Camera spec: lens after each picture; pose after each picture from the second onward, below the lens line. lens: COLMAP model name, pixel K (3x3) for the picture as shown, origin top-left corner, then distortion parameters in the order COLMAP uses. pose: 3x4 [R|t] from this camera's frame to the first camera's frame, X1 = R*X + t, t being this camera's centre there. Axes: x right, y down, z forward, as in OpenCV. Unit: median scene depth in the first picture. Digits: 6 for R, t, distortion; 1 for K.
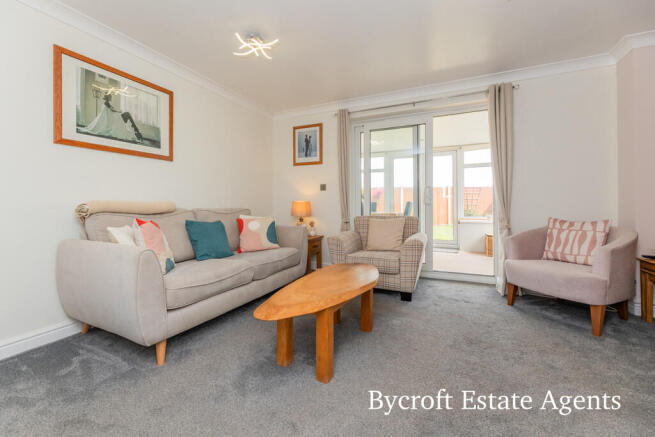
lens RADIAL K [[270.7, 0, 325.2], [0, 270.7, 205.7], [0, 0, 1]] dist [0.000241, 0.000015]
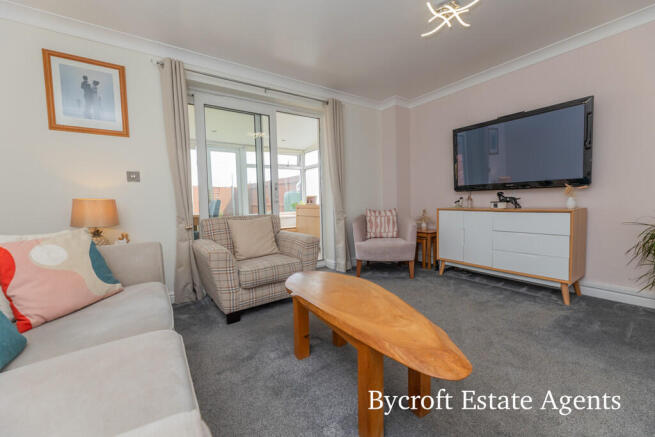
lens RADIAL K [[263.5, 0, 323.3], [0, 263.5, 219.3], [0, 0, 1]] dist [-0.000158, -0.000043]
pose [[0.506600, -0.070879, 0.859263, -0.340641], [0.028791, 0.997450, 0.065304, 0.001998], [-0.861701, -0.008344, 0.507348, 0.366040]]
